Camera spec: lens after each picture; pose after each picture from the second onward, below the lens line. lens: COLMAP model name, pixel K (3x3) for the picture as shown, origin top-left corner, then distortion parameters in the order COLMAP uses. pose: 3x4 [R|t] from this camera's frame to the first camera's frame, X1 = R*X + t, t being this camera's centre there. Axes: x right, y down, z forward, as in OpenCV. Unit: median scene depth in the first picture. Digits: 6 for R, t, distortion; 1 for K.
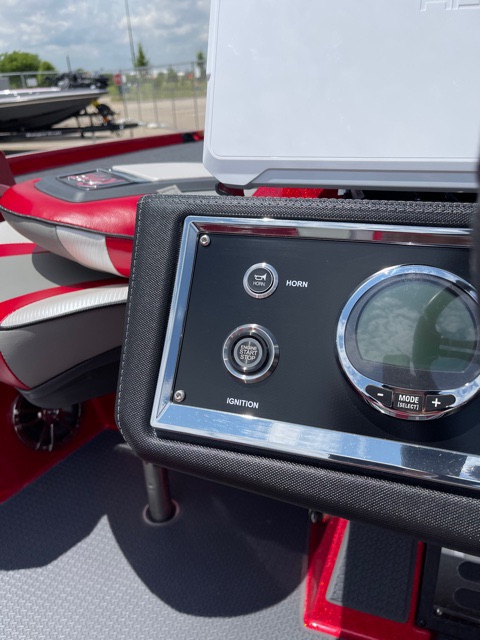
lens RADIAL K [[485.5, 0, 243.7], [0, 485.5, 327.1], [0, 0, 1]] dist [0.095466, -0.140065]
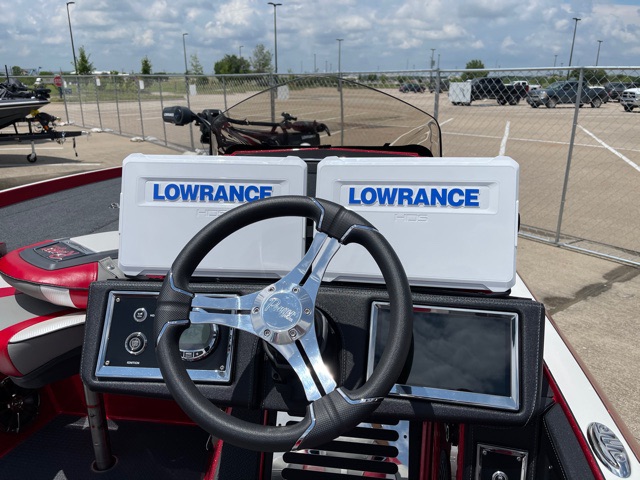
lens RADIAL K [[485.5, 0, 320.0], [0, 485.5, 240.0], [0, 0, 1]] dist [0.095466, -0.140065]
pose [[0.969669, -0.039043, 0.241284, 0.176850], [0.076285, 0.986191, -0.146995, -0.015450], [-0.232213, 0.160943, 0.959257, -0.929366]]
